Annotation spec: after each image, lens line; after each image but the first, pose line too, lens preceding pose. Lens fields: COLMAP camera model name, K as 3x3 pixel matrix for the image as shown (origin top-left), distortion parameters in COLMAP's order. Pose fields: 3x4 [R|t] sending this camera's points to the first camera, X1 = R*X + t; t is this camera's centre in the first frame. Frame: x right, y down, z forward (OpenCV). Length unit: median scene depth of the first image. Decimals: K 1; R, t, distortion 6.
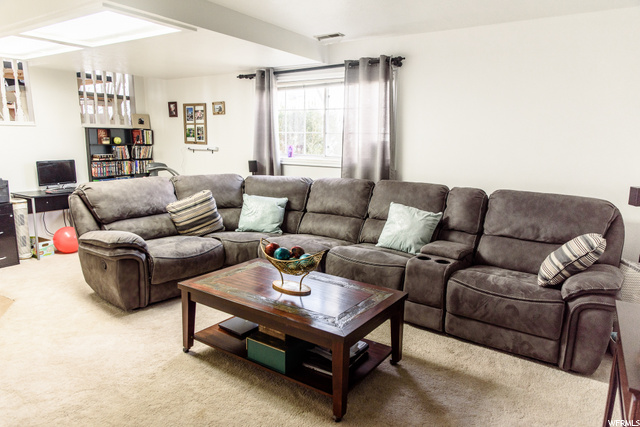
lens RADIAL K [[427.0, 0, 317.7], [0, 427.0, 213.0], [0, 0, 1]] dist [-0.007478, 0.000365]
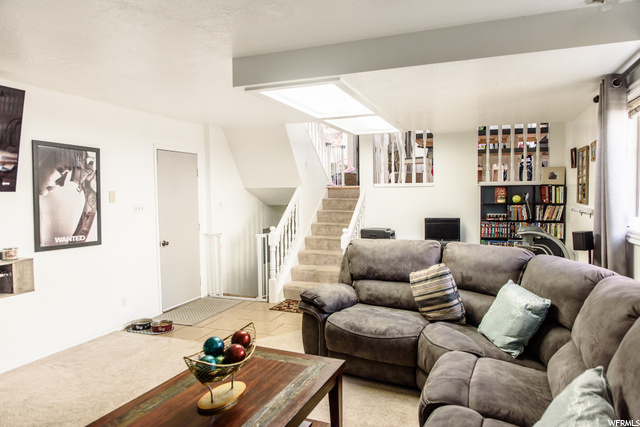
lens RADIAL K [[427.0, 0, 318.1], [0, 427.0, 213.4], [0, 0, 1]] dist [-0.007478, 0.000365]
pose [[0.204009, 0.030834, -0.978483, 0.327774], [-0.158540, 0.987351, -0.001941, -0.078091], [0.966046, 0.155524, 0.206317, 0.451189]]
